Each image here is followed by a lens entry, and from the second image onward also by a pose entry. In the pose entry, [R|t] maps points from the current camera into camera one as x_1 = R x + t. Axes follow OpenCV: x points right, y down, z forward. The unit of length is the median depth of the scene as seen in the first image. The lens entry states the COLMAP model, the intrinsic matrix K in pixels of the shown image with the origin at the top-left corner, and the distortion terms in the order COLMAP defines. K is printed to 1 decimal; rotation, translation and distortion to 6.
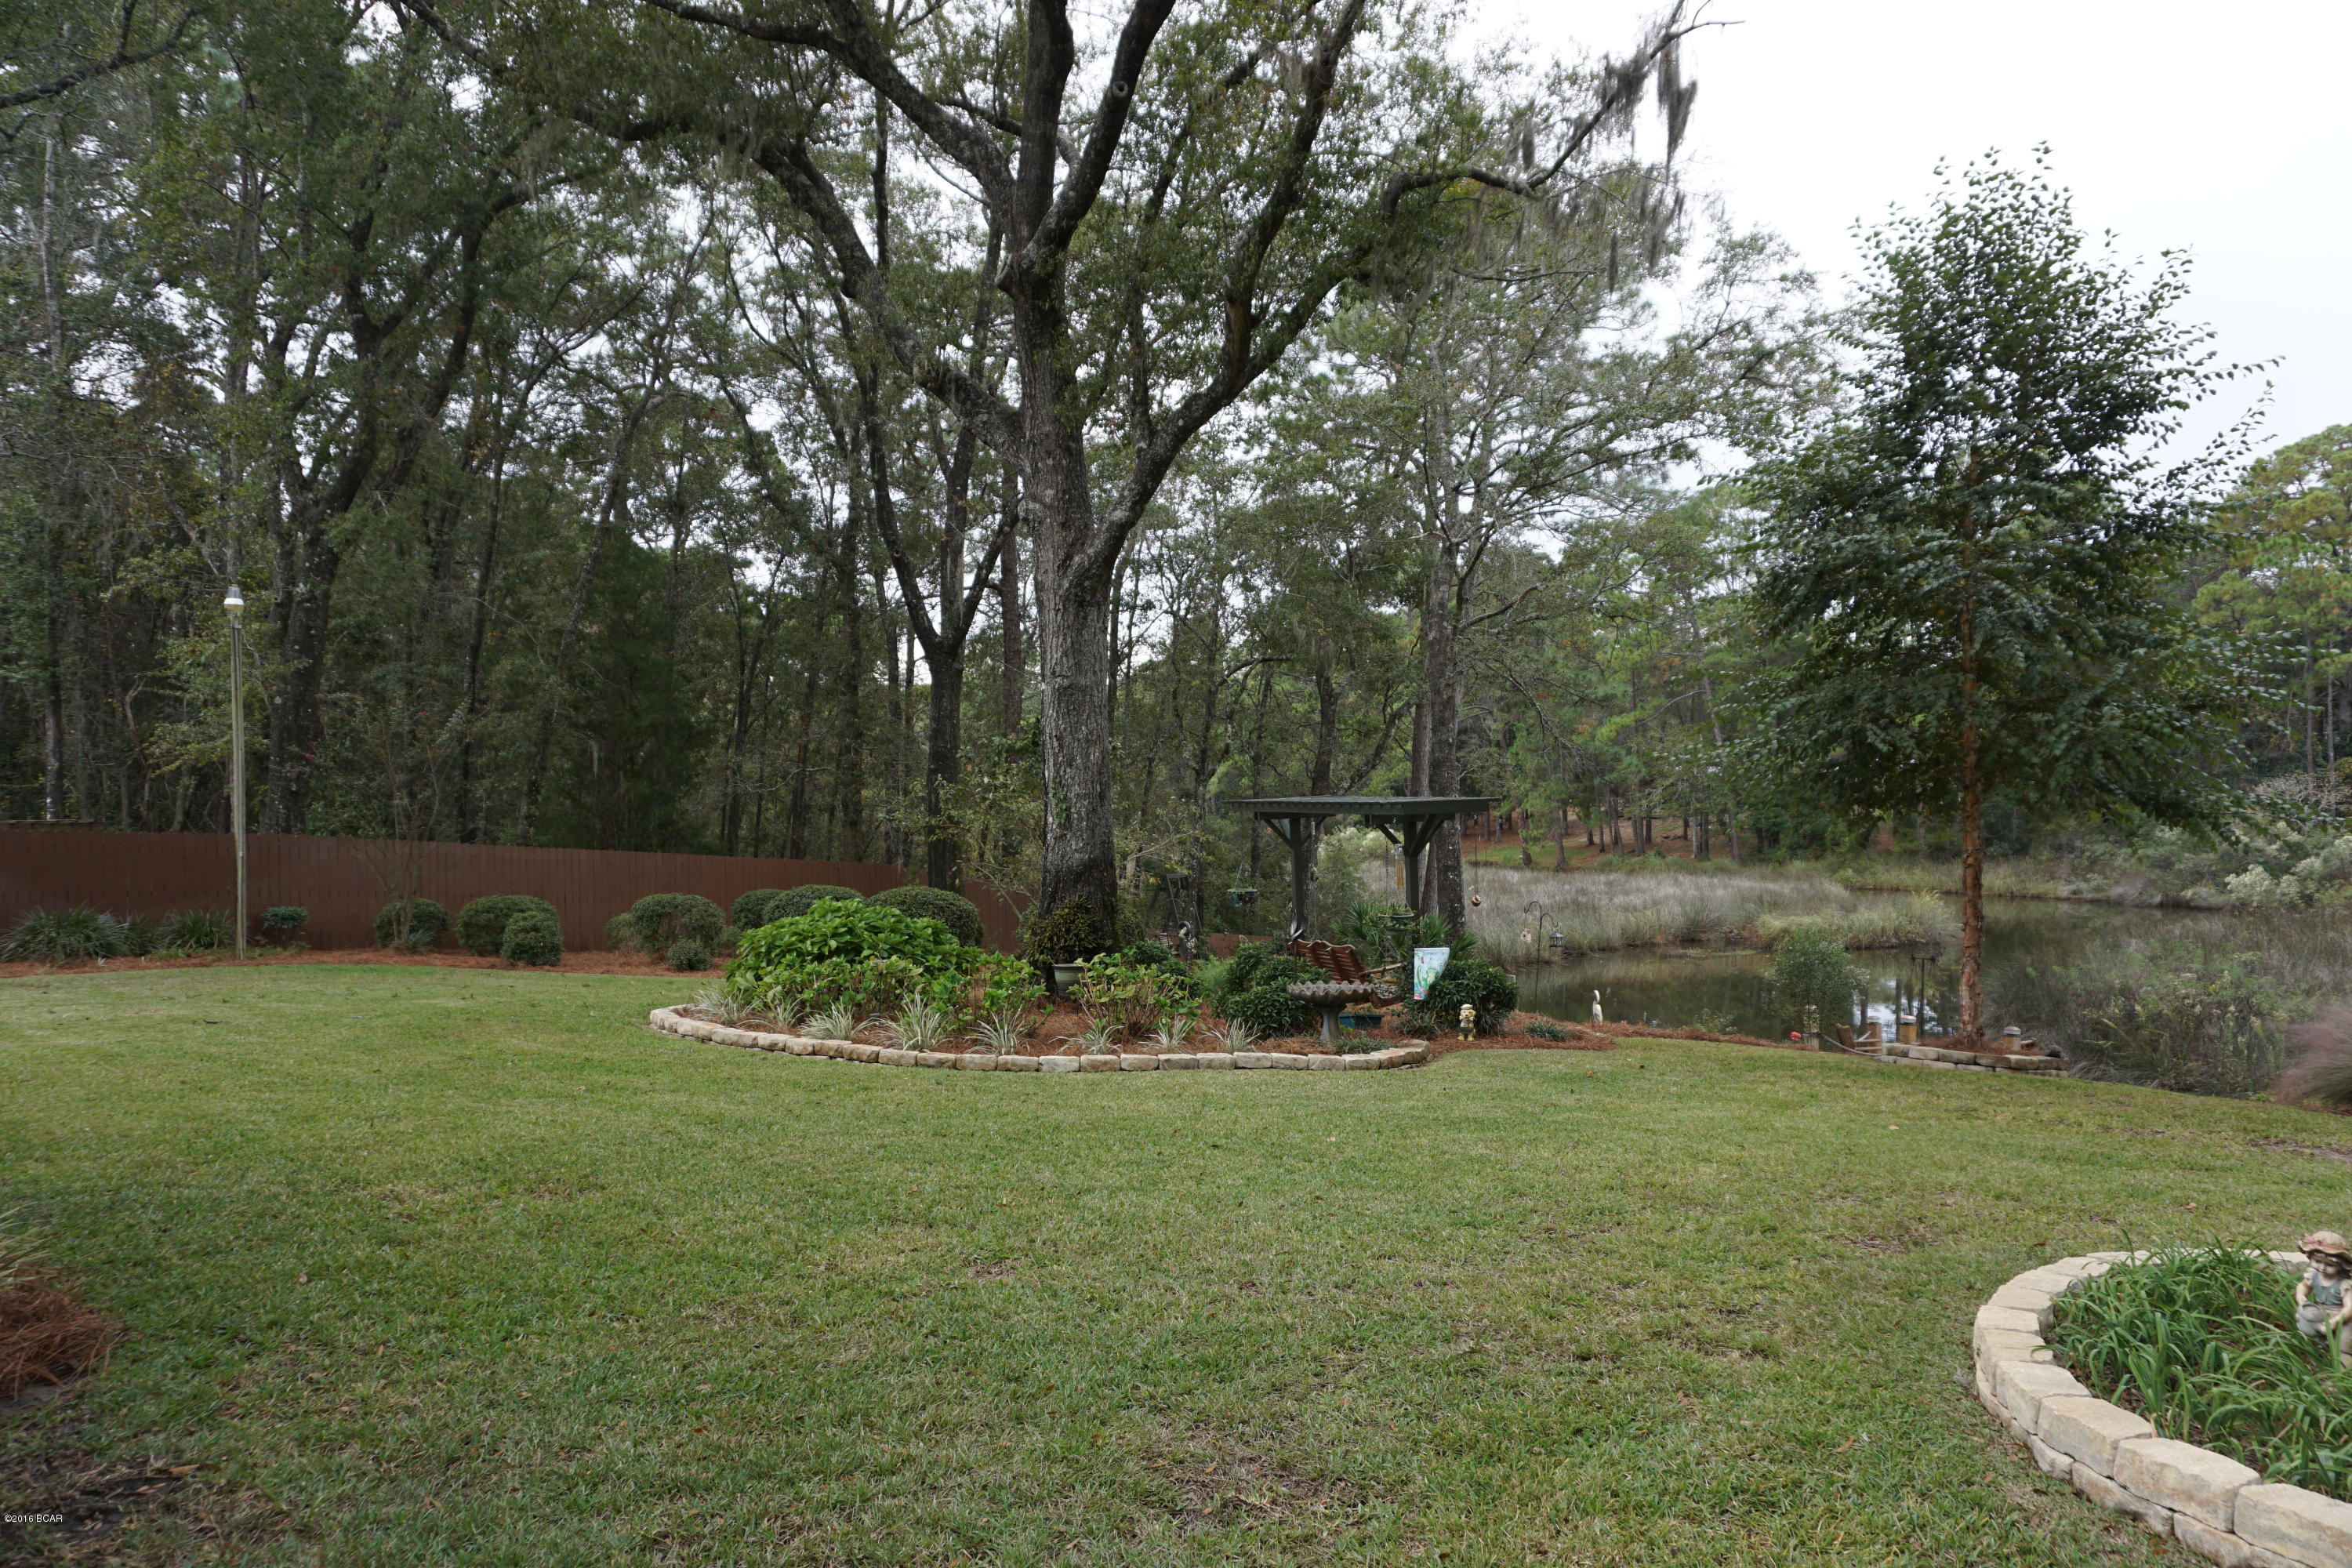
lens RADIAL K [[1581.0, 0, 1176.3], [0, 1581.0, 772.1], [0, 0, 1]] dist [-0.005445, 0.000064]
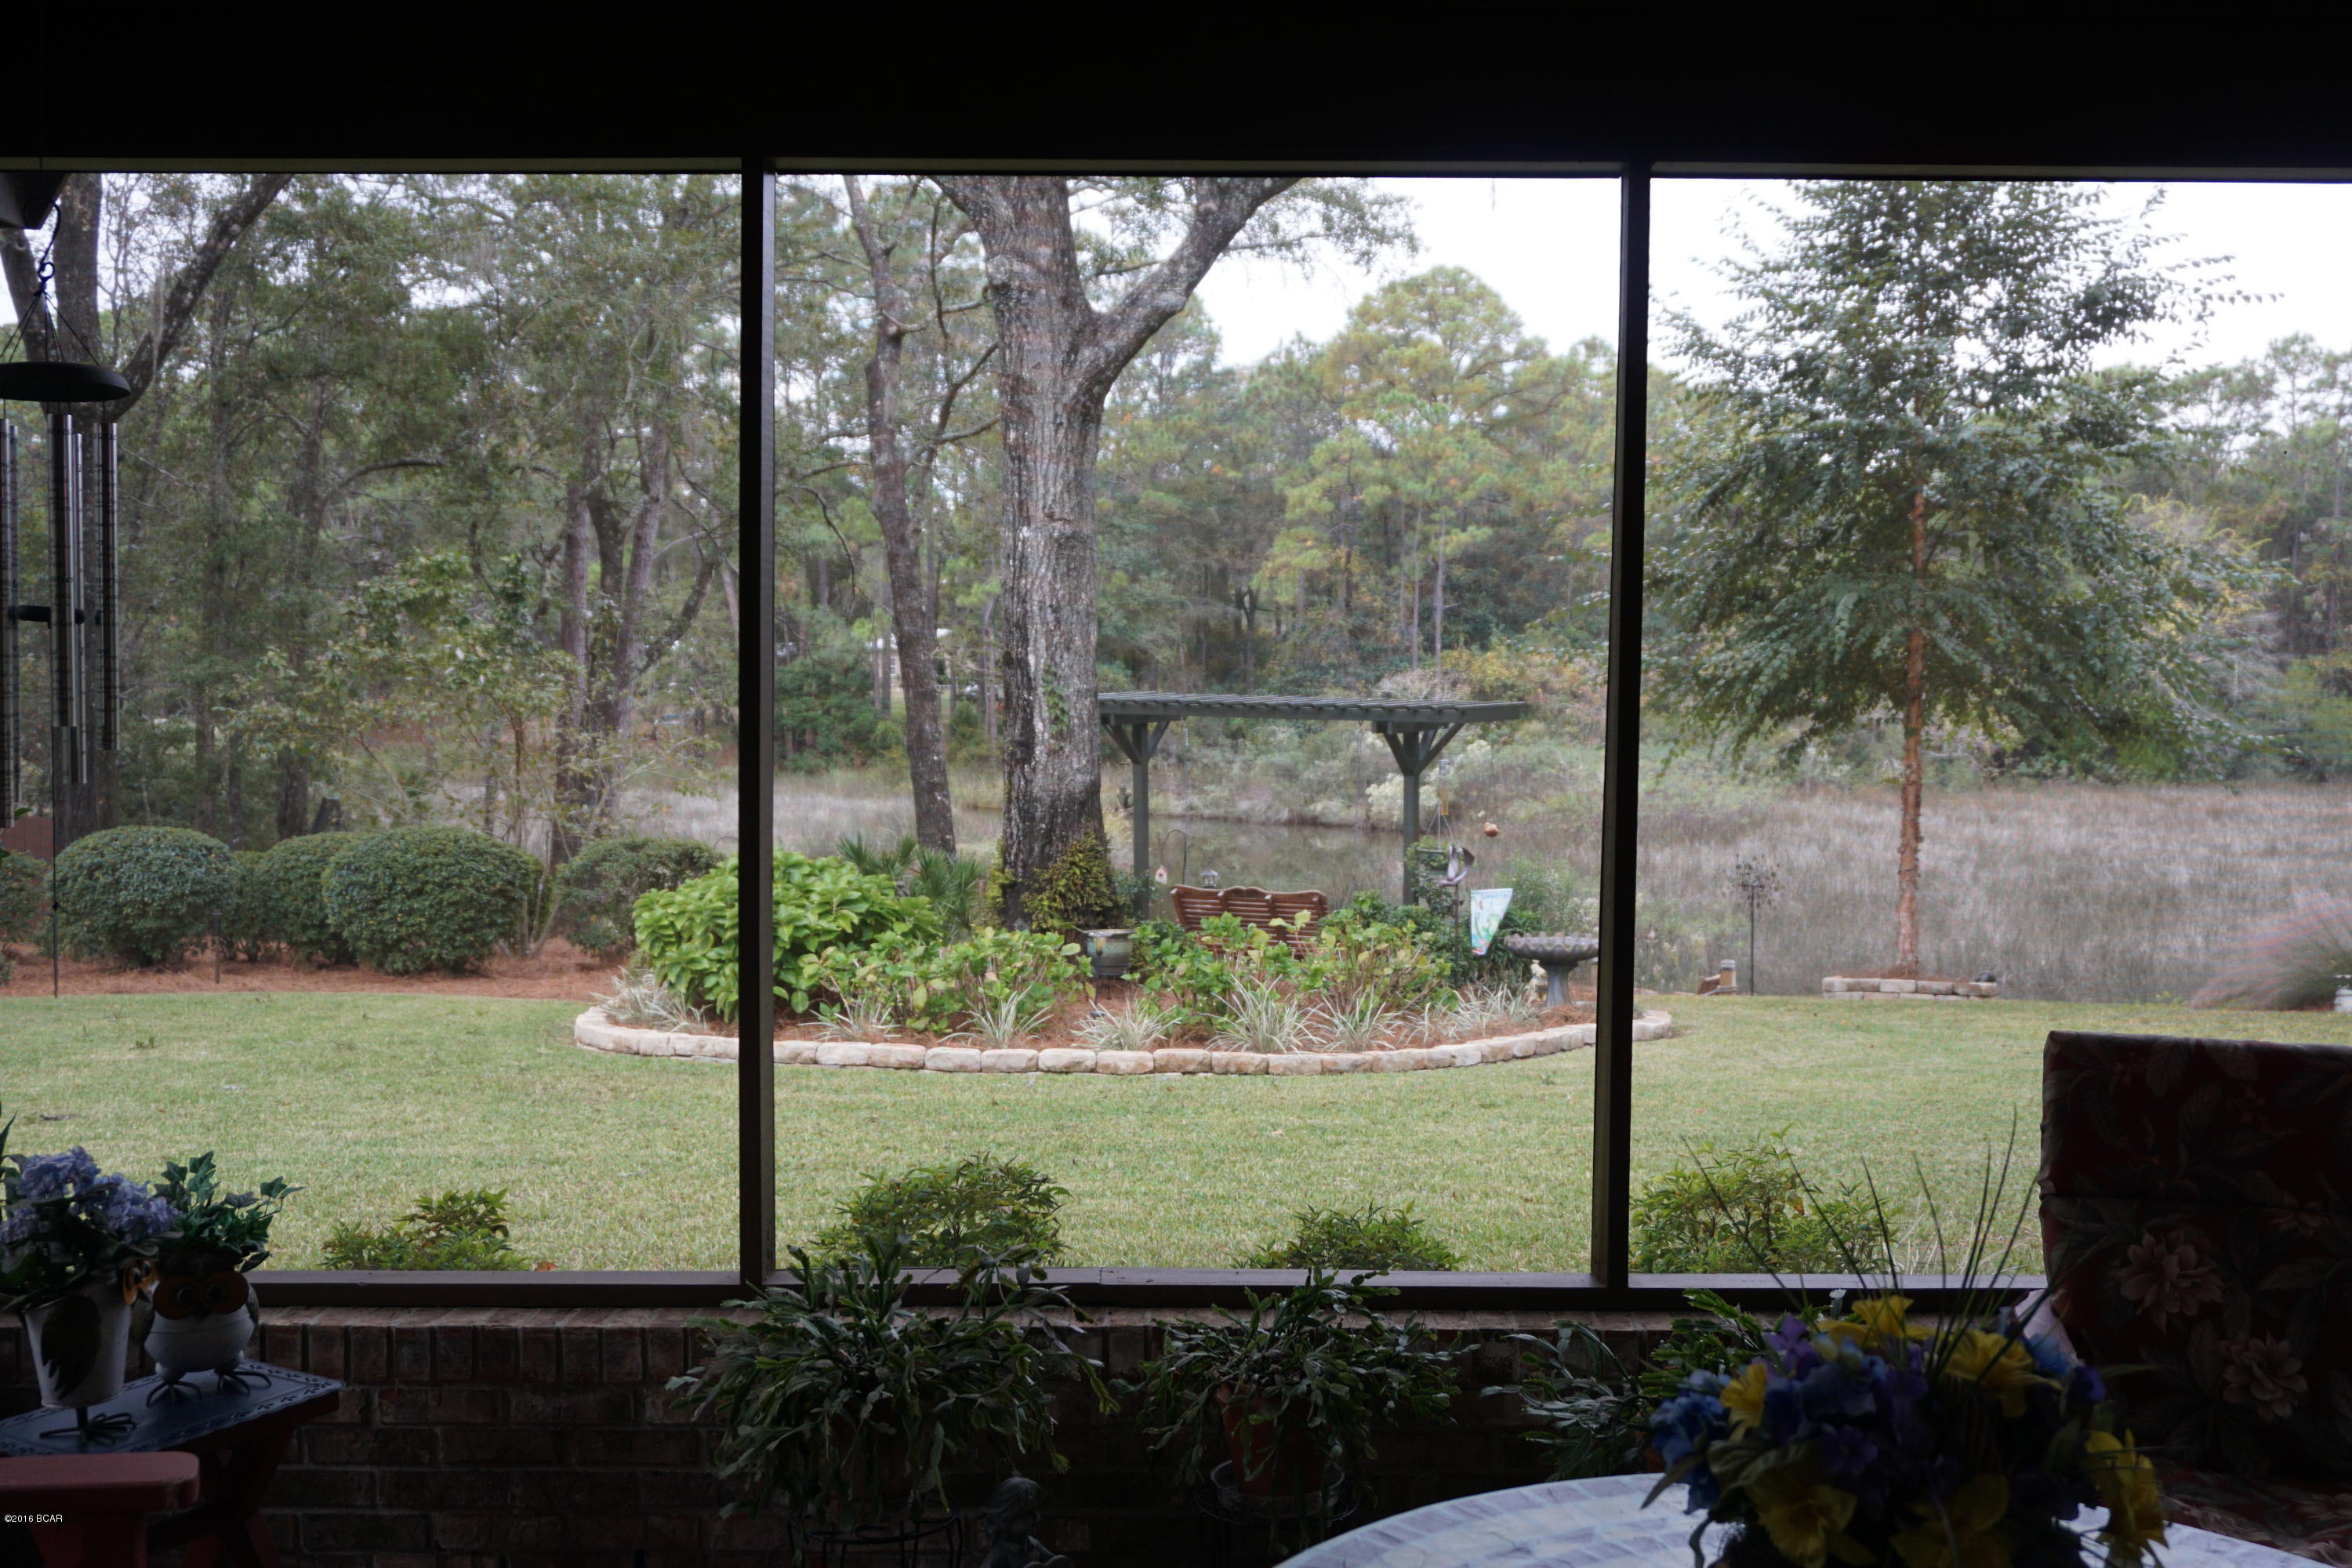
lens RADIAL K [[2317.0, 0, 1175.9], [0, 2317.0, 793.3], [0, 0, 1]] dist [-0.016501, 0.000000]
pose [[0.824064, -0.007373, 0.566449, -0.611109], [-0.030875, 0.997845, 0.057904, -0.001014], [-0.565655, -0.065206, 0.822060, 0.122525]]
